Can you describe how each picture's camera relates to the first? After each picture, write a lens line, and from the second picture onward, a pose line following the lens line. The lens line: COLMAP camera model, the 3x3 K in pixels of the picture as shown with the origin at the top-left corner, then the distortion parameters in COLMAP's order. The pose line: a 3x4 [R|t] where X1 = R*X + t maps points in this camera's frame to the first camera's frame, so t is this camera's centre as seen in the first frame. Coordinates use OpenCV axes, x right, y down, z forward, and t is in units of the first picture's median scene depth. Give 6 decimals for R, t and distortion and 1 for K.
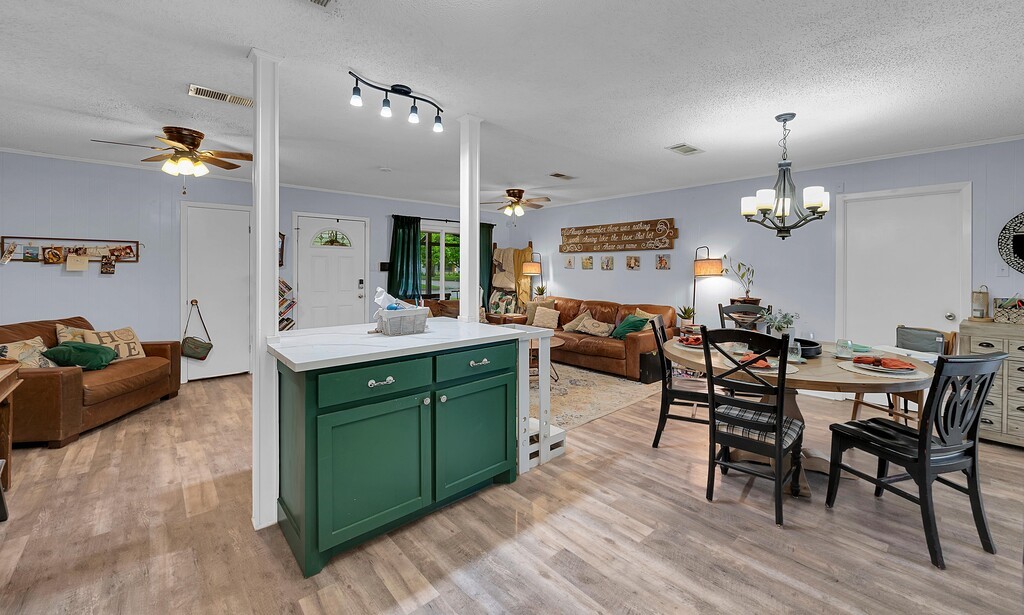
lens RADIAL K [[397.1, 0, 515.2], [0, 397.1, 272.1], [0, 0, 1]] dist [0.000266, 0.000042]
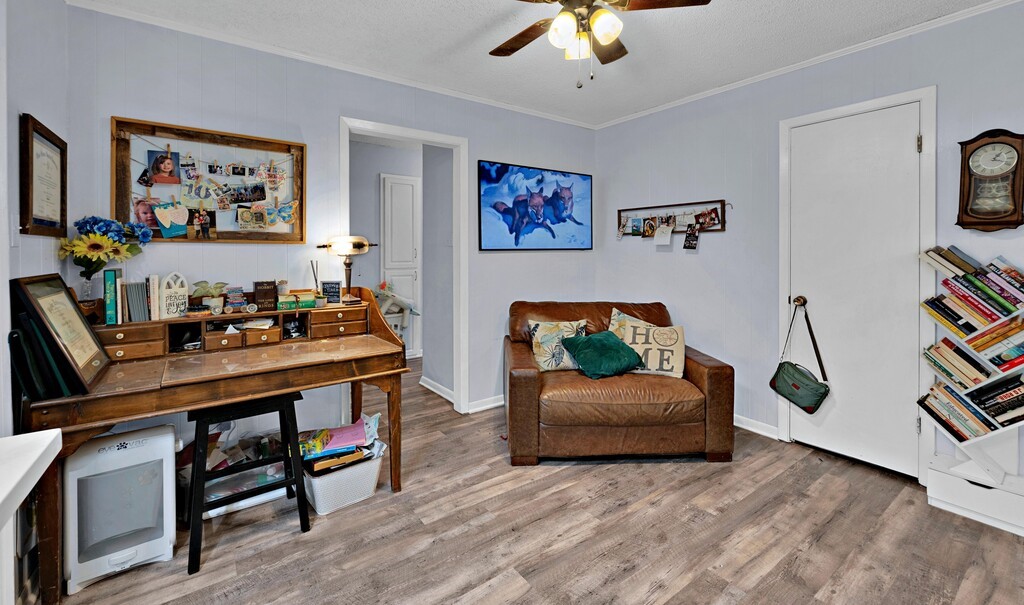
lens RADIAL K [[424.8, 0, 500.3], [0, 424.8, 254.3], [0, 0, 1]] dist [-0.000340, -0.000038]
pose [[-0.102782, 0.003745, -0.994697, -0.162894], [-0.006160, 0.999971, 0.004402, 0.010333], [0.994685, 0.006579, -0.102756, 0.567195]]
